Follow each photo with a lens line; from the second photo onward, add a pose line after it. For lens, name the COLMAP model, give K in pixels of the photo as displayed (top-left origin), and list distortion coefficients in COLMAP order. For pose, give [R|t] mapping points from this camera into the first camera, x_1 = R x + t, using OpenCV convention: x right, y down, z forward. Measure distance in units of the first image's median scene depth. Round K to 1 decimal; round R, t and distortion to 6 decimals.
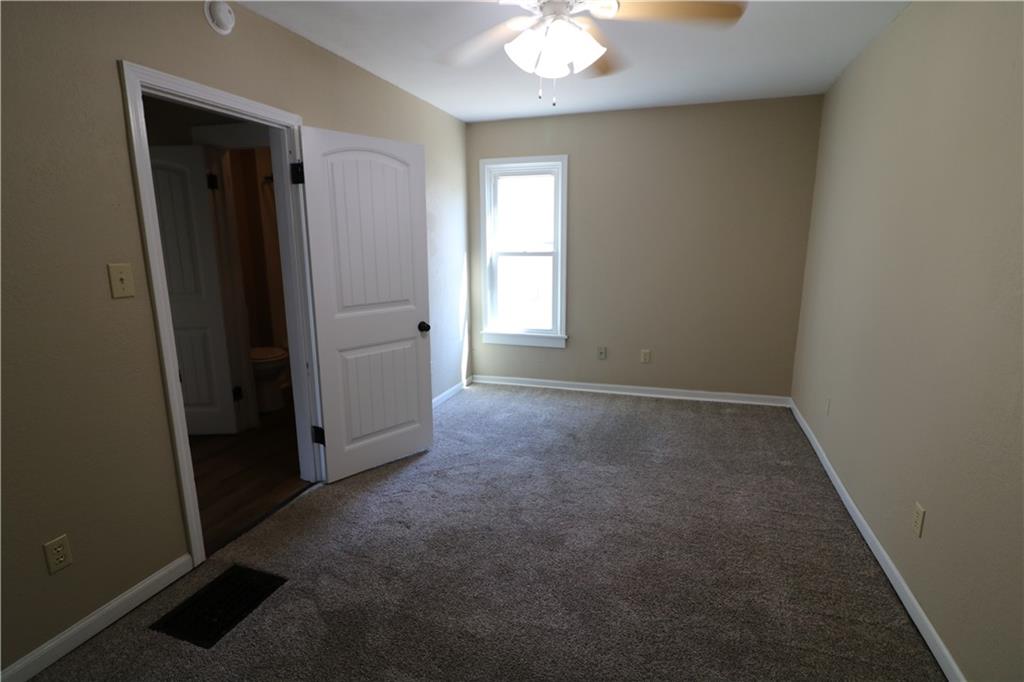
lens RADIAL K [[497.8, 0, 516.5], [0, 497.8, 335.9], [0, 0, 1]] dist [-0.000281, -0.012687]
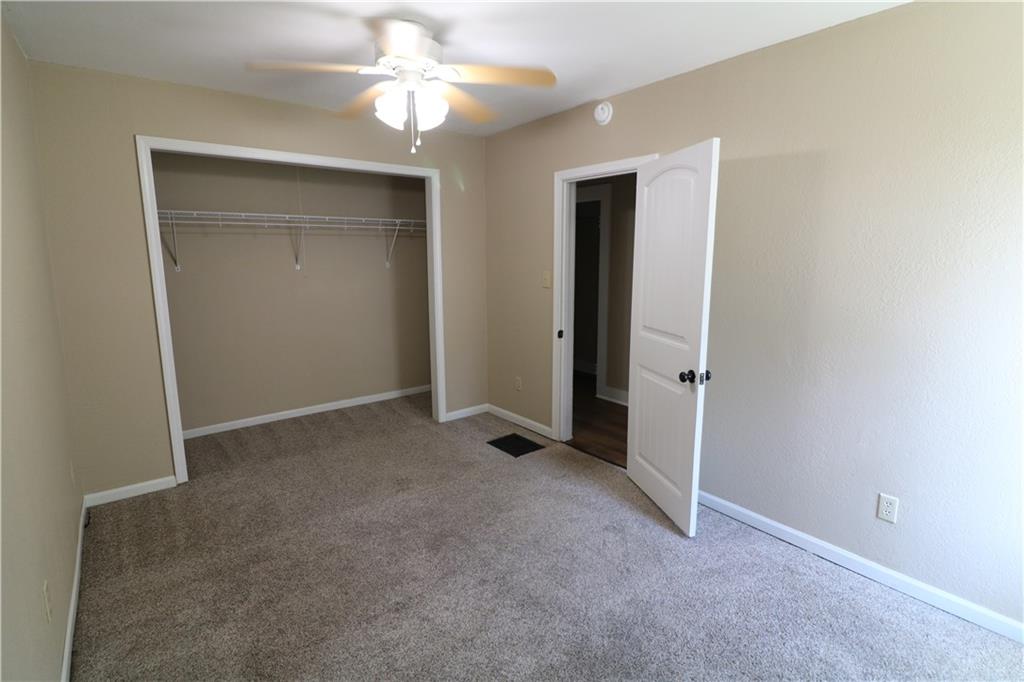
lens RADIAL K [[497.8, 0, 516.5], [0, 497.8, 335.9], [0, 0, 1]] dist [-0.000281, -0.012687]
pose [[-0.552581, 0.137728, -0.822001, 0.654322], [-0.155158, 0.952012, 0.263815, -0.268087], [0.818890, 0.273319, -0.504694, 1.286398]]
